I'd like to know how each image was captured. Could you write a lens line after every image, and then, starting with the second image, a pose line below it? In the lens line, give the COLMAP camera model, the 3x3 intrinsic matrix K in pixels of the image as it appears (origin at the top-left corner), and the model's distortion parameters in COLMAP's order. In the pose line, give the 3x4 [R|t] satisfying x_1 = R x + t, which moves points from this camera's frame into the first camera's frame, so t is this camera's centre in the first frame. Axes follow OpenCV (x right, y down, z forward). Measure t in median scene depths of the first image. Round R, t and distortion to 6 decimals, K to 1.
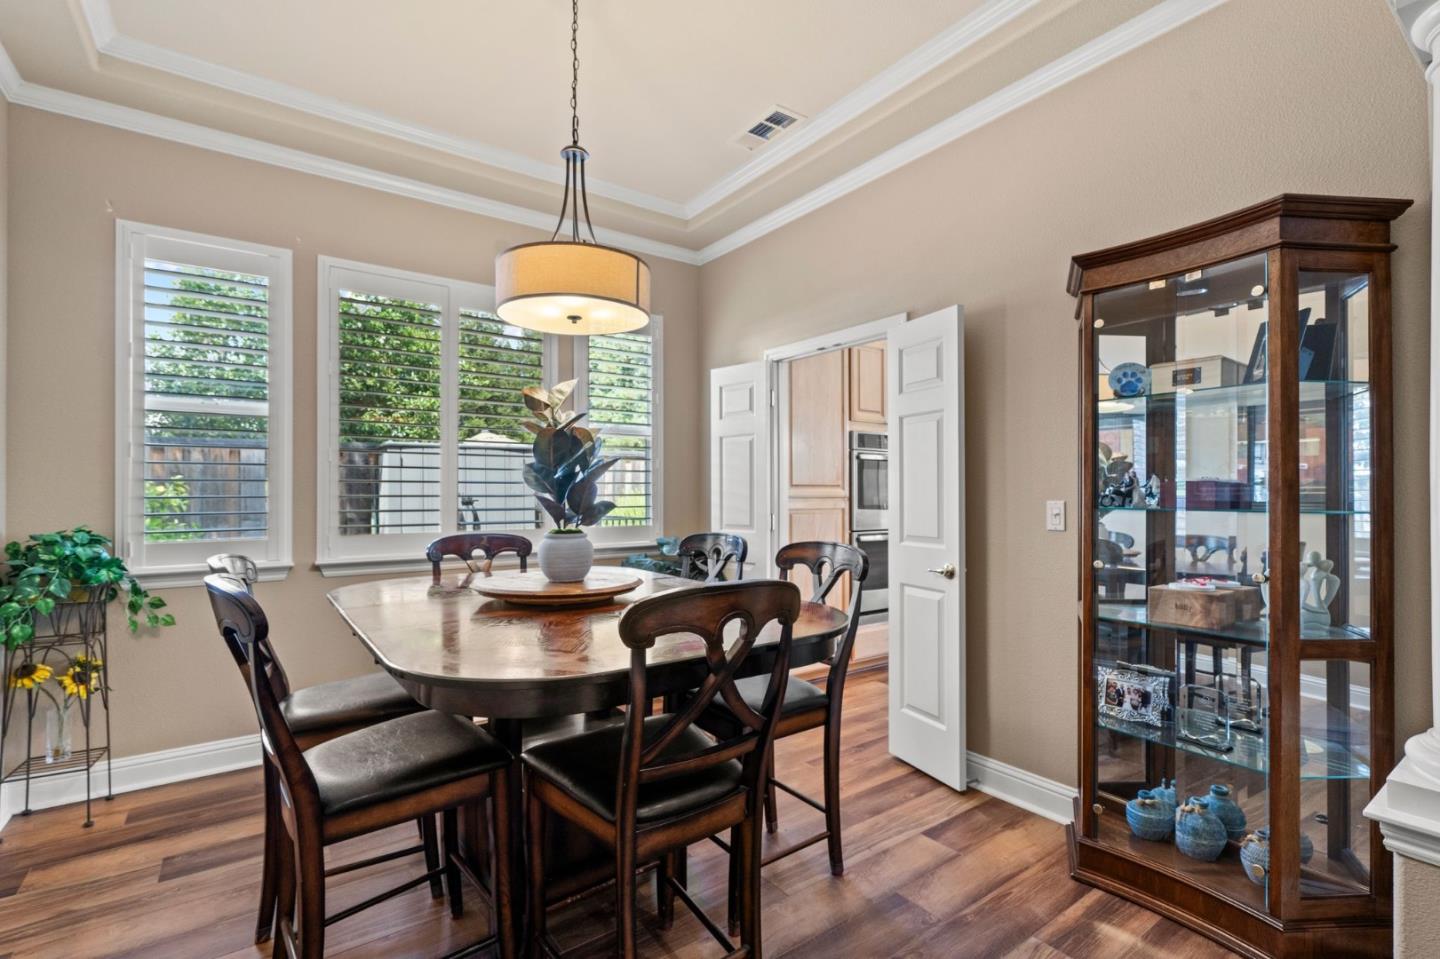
lens RADIAL K [[654.3, 0, 717.2], [0, 654.3, 484.6], [0, 0, 1]] dist [-0.003582, 0.001040]
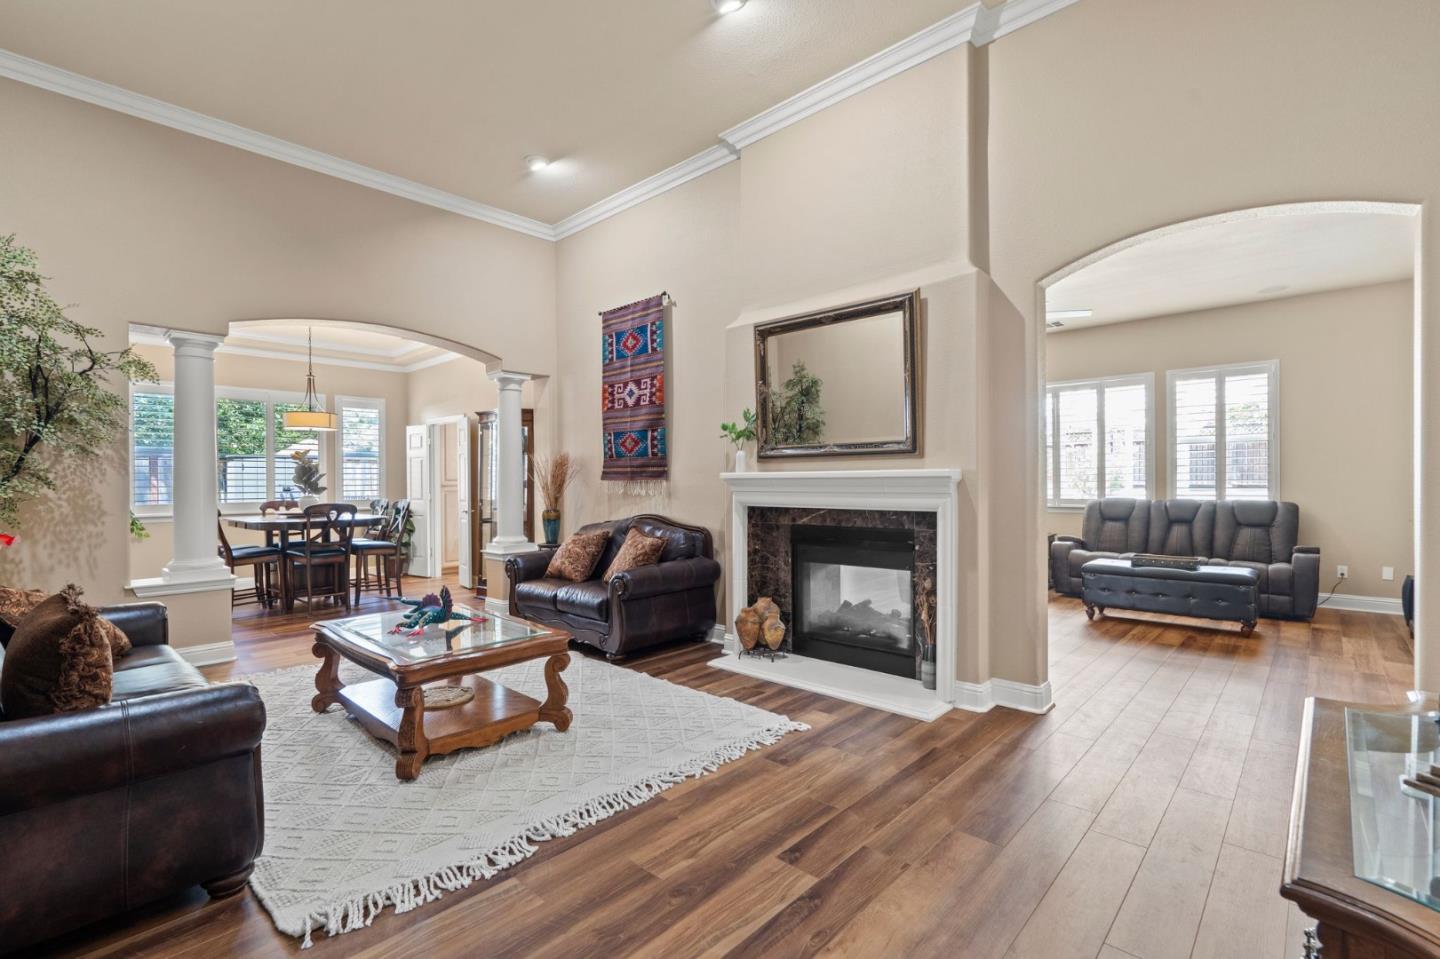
lens RADIAL K [[654.3, 0, 714.8], [0, 654.3, 476.0], [0, 0, 1]] dist [-0.003582, 0.001040]
pose [[0.980309, -0.003468, 0.197439, 0.874488], [0.003291, 0.999994, 0.001230, -0.020383], [-0.197442, -0.000556, 0.980314, -2.035083]]
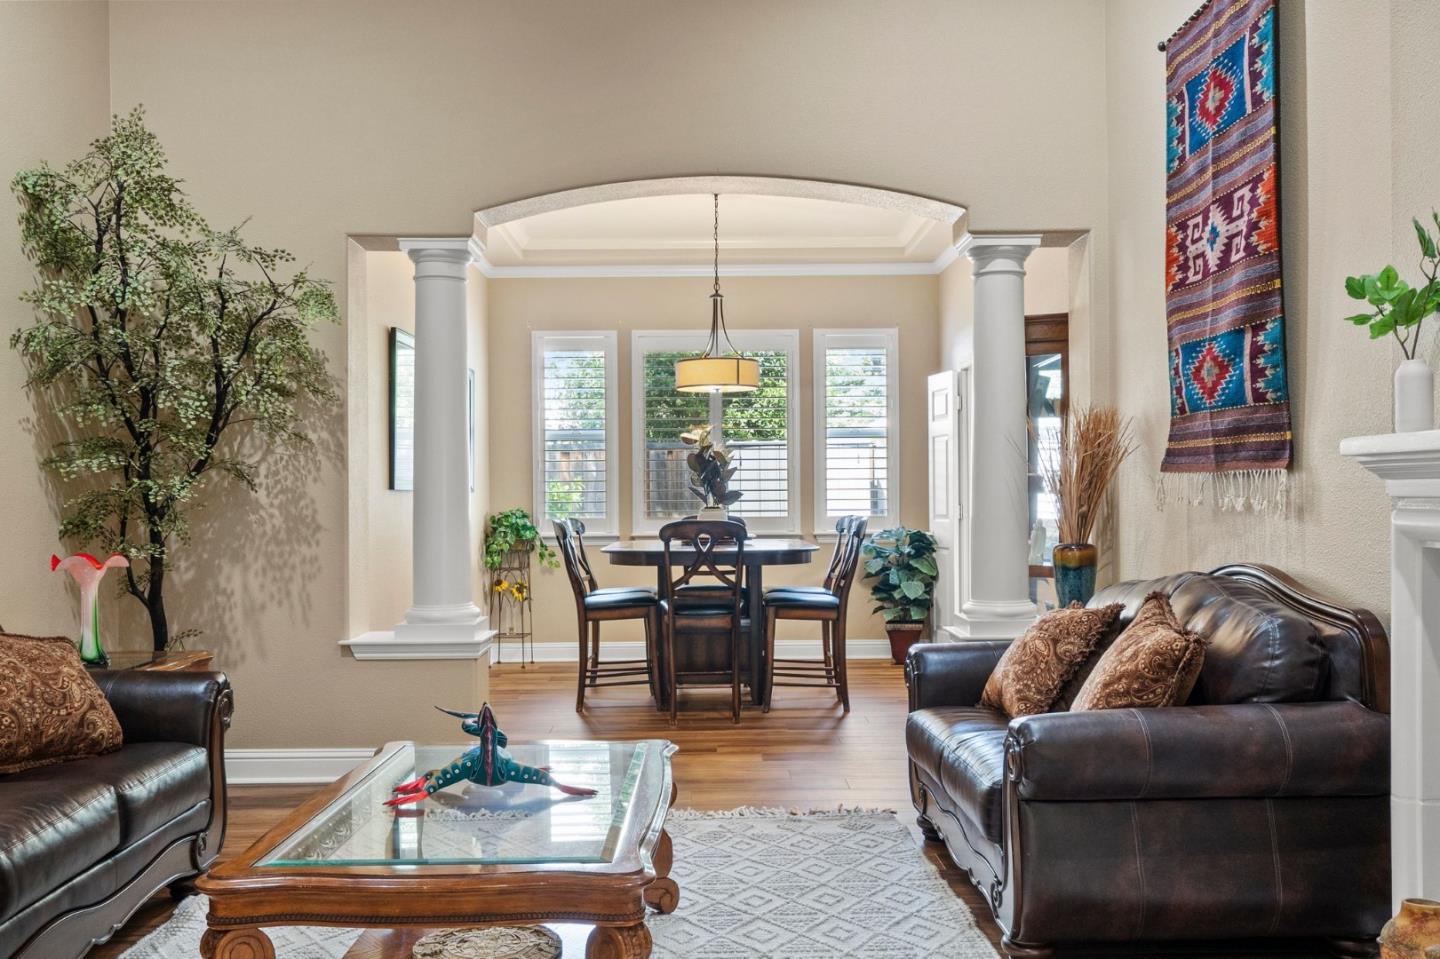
lens RADIAL K [[1214.4, 0, 724.9], [0, 1214.4, 489.9], [0, 0, 1]] dist [-0.005568, 0.005474]
pose [[0.822970, -0.007340, -0.568038, 1.384835], [0.012077, 0.999917, 0.004577, 0.005254], [0.567957, -0.010627, 0.822990, -1.420977]]
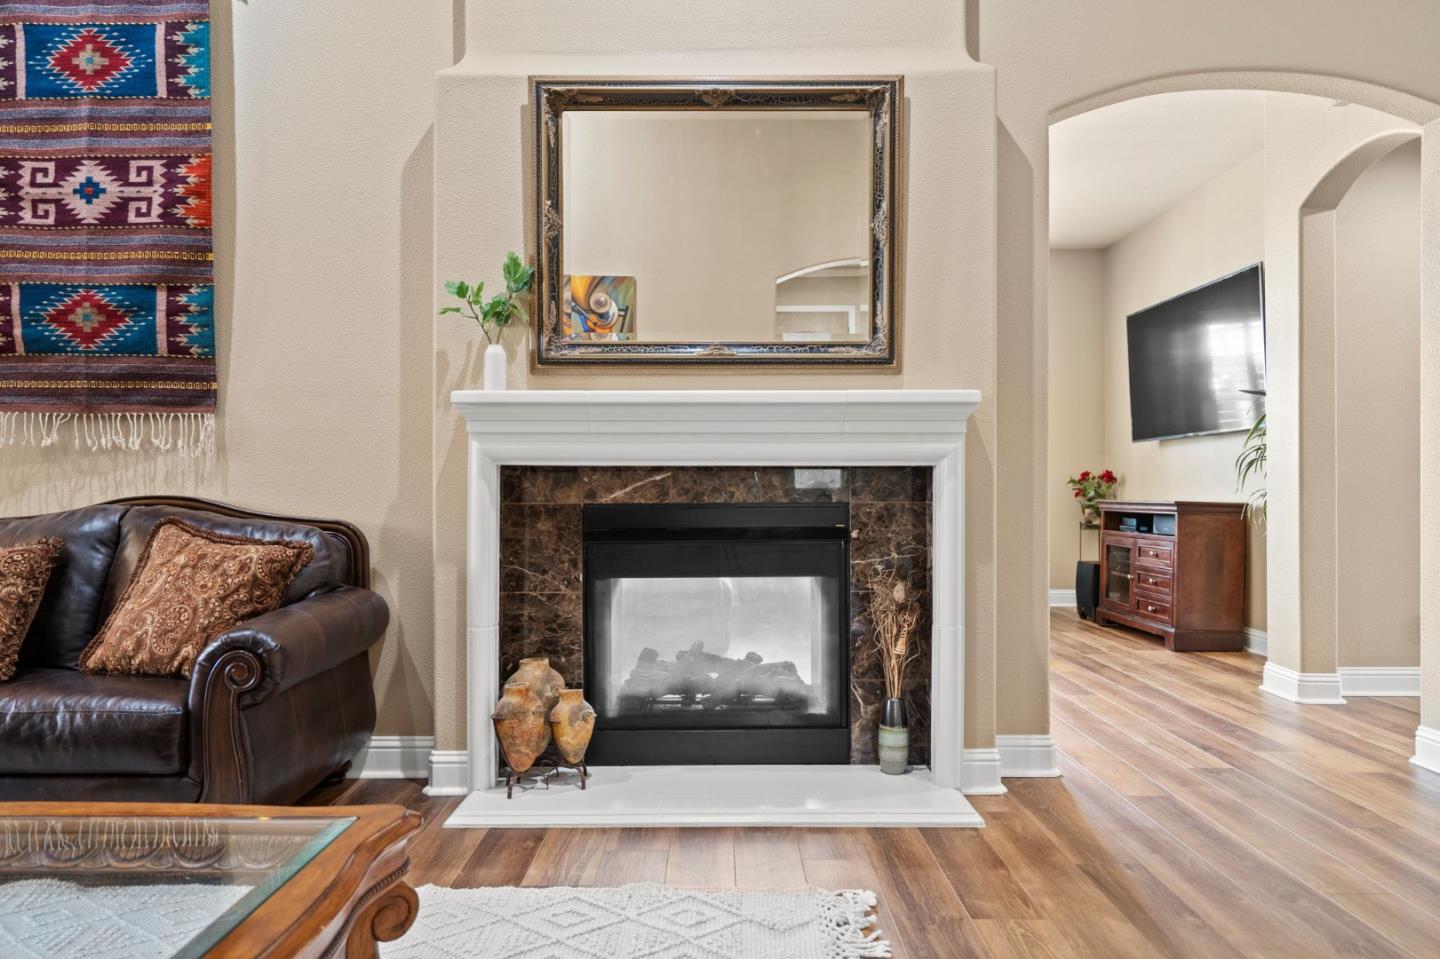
lens RADIAL K [[978.2, 0, 717.5], [0, 978.2, 479.2], [0, 0, 1]] dist [0.012590, -0.000429]
pose [[0.585286, 0.006453, 0.810801, 0.471438], [-0.007395, 0.999969, -0.002620, 0.080692], [-0.810793, -0.004462, 0.585315, -1.258719]]
